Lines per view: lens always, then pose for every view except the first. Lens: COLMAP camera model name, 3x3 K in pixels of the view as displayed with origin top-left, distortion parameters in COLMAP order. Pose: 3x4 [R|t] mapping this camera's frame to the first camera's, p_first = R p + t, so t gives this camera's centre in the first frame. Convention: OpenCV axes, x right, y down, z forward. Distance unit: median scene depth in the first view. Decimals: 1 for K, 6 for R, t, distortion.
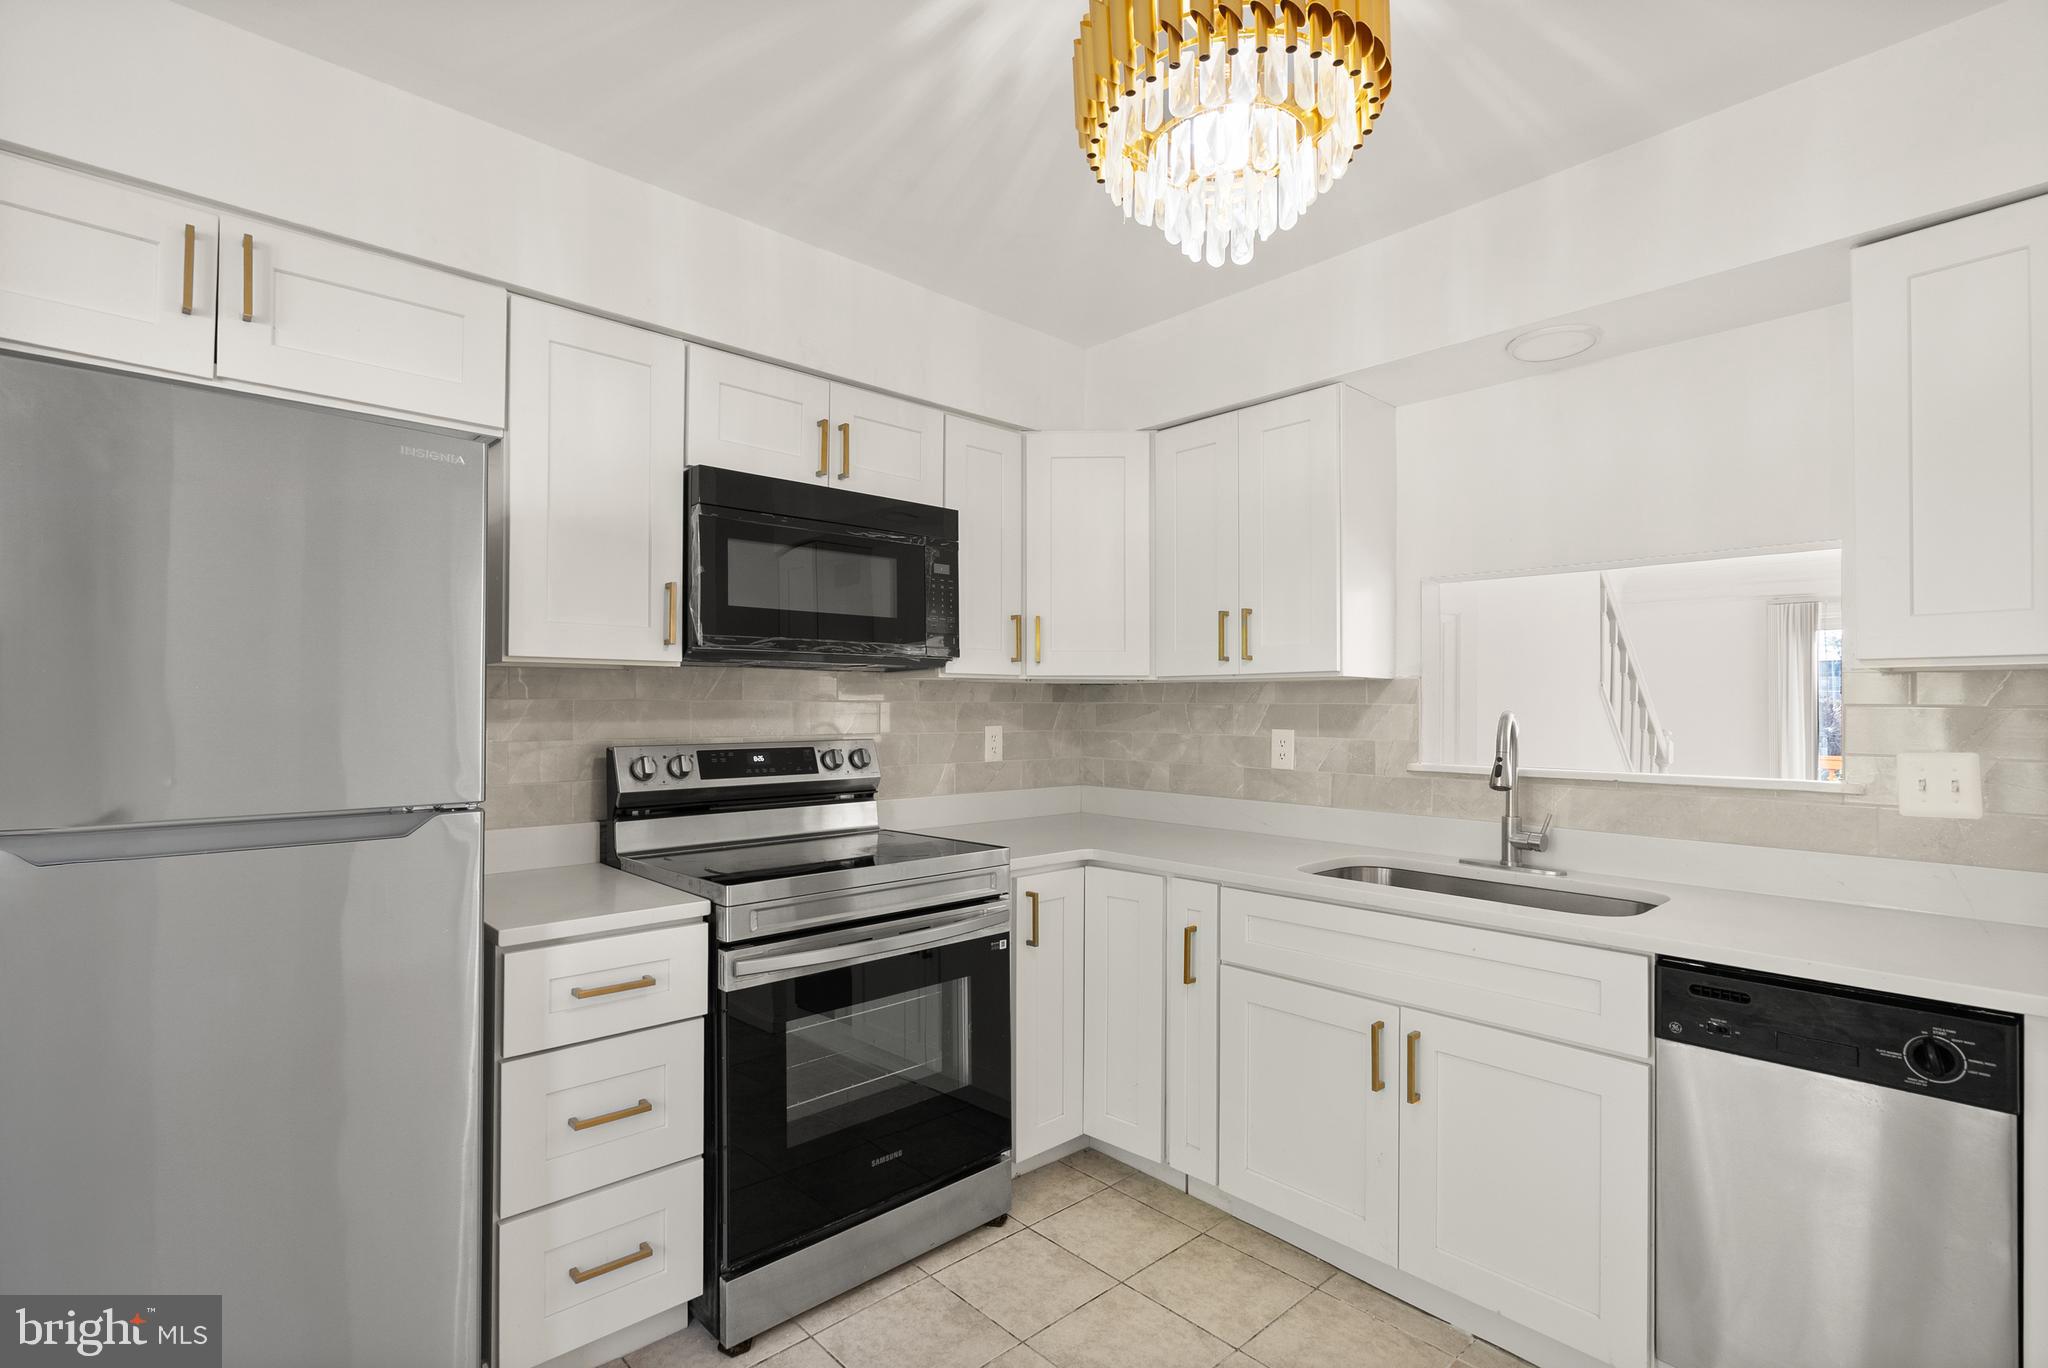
lens RADIAL K [[964.4, 0, 1010.1], [0, 964.4, 694.9], [0, 0, 1]] dist [-0.000840, 0.000941]
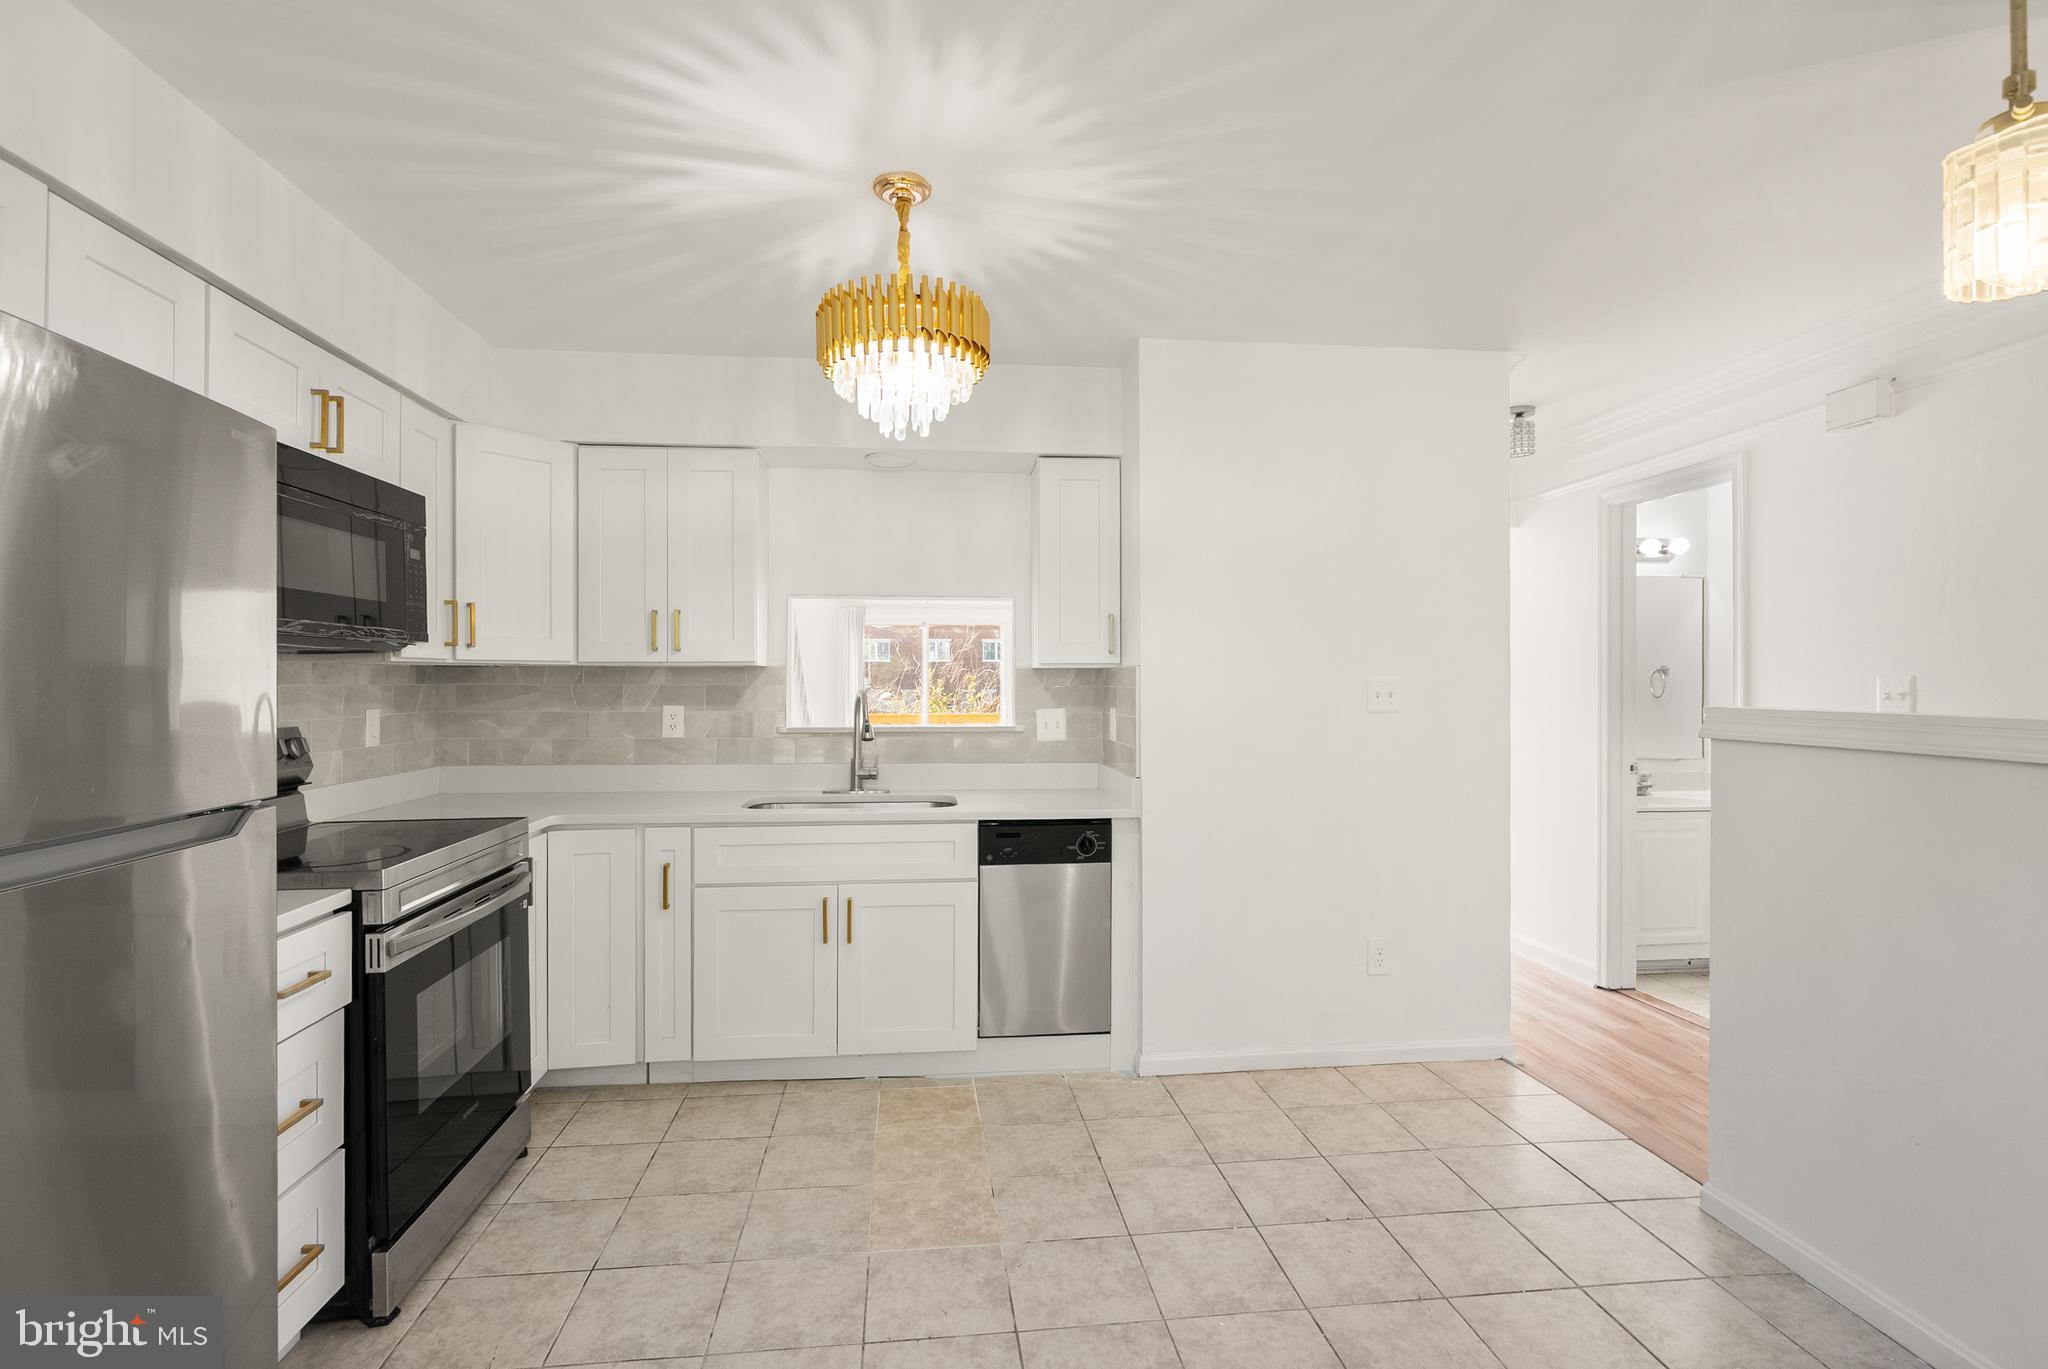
lens RADIAL K [[980.8, 0, 1019.5], [0, 980.8, 678.2], [0, 0, 1]] dist [-0.001658, -0.000016]
pose [[0.591182, -0.001395, 0.806537, -0.557810], [-0.007046, 0.999951, 0.006894, -0.013347], [-0.806508, -0.009759, 0.591143, -0.120986]]
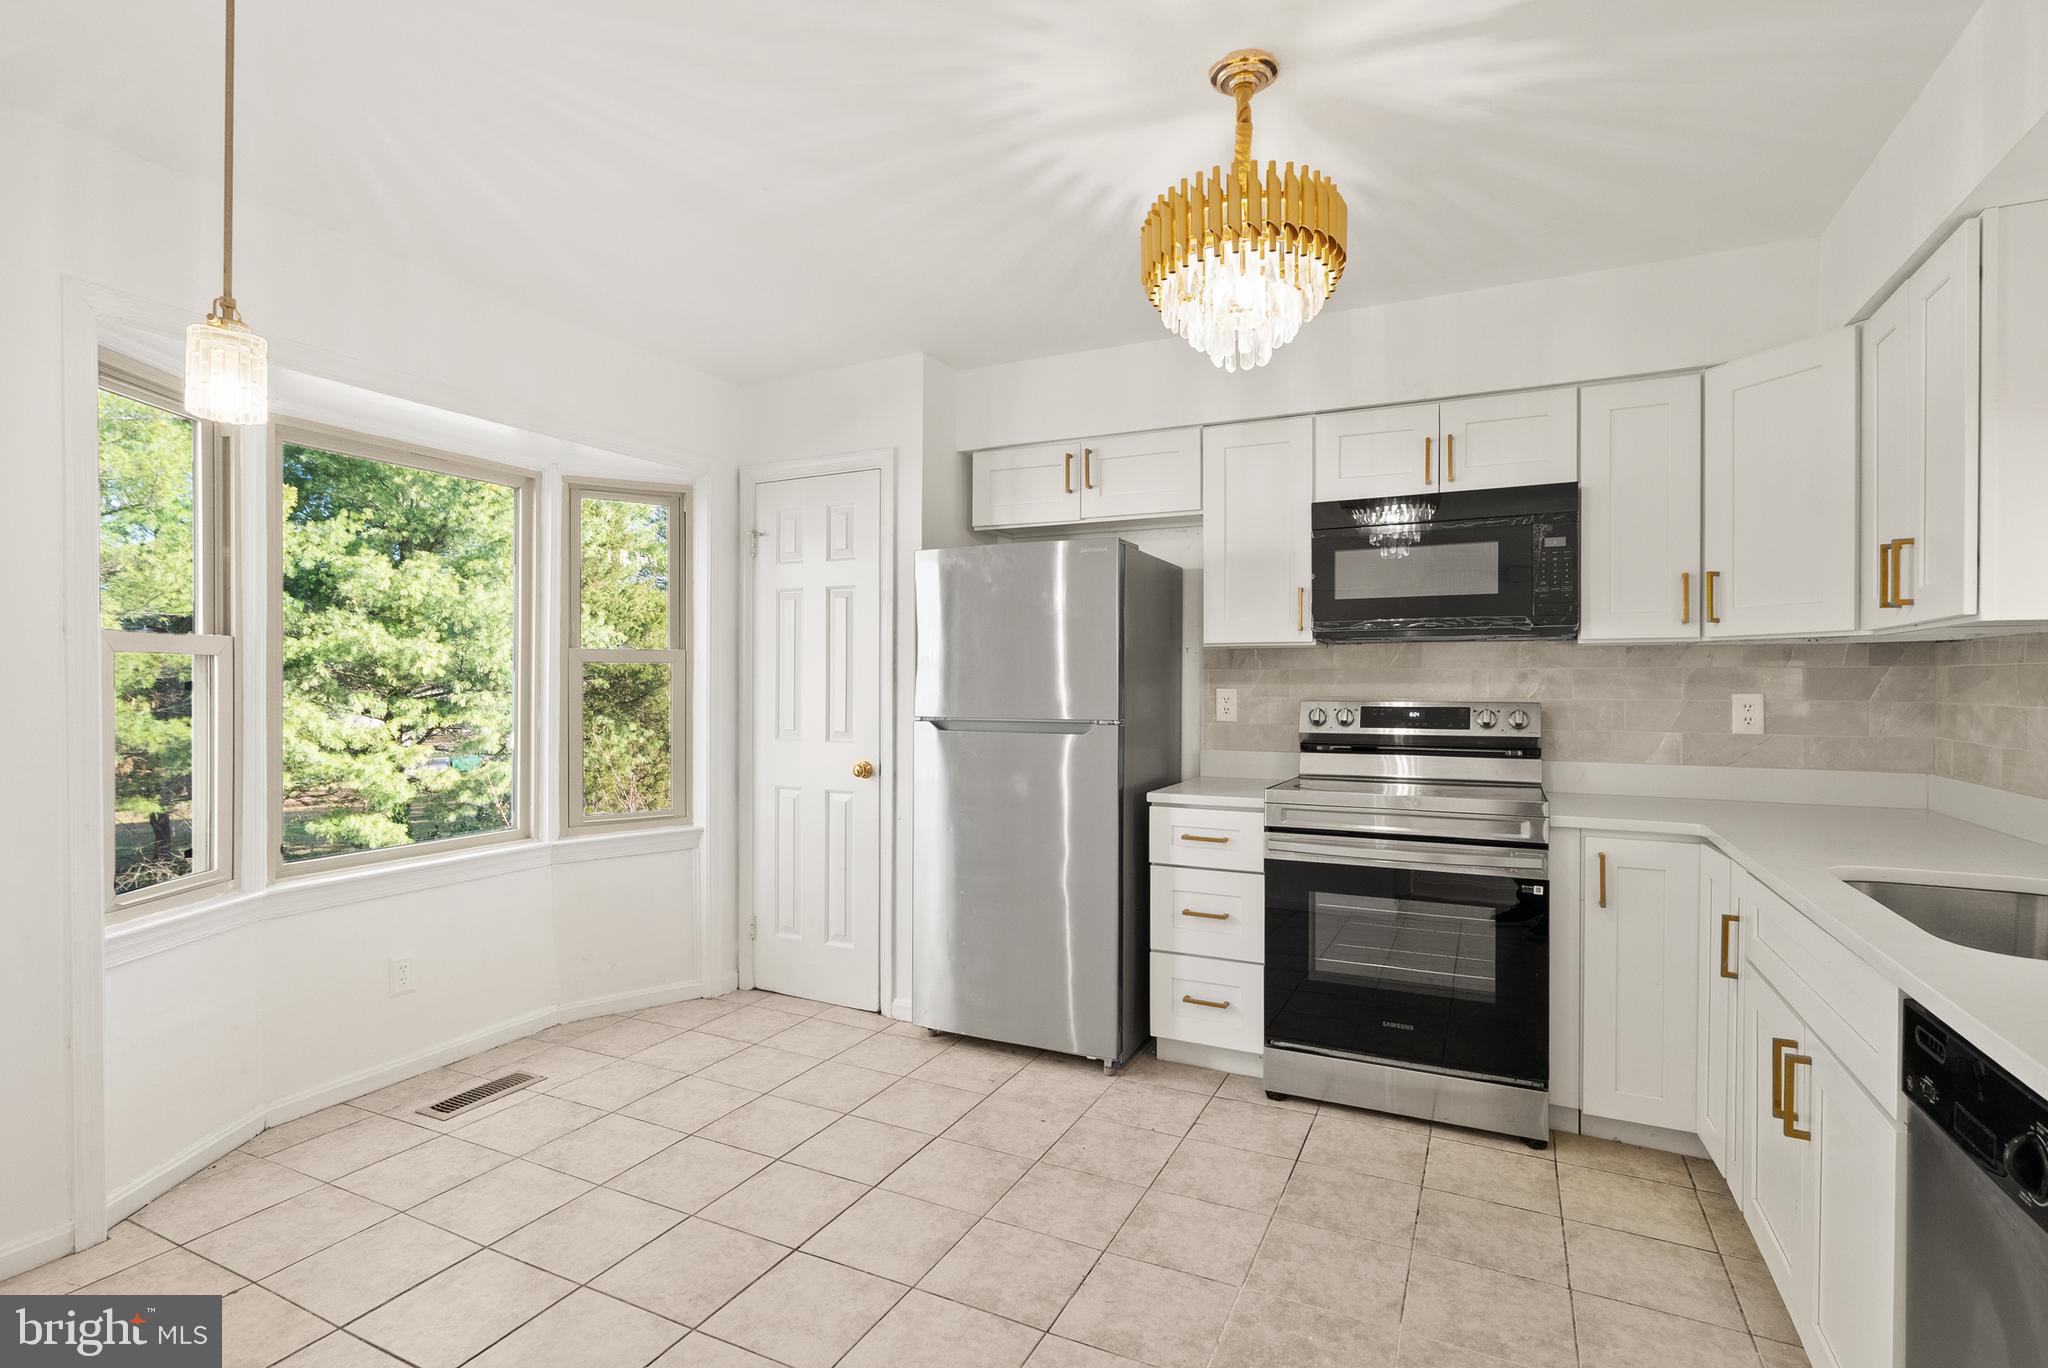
lens RADIAL K [[983.4, 0, 988.2], [0, 983.4, 683.7], [0, 0, 1]] dist [-0.001335, 0.000056]
pose [[0.333282, -0.001641, -0.942826, 0.793675], [0.008656, 0.999962, 0.001319, 0.020369], [0.942788, -0.008601, 0.333283, 0.055503]]
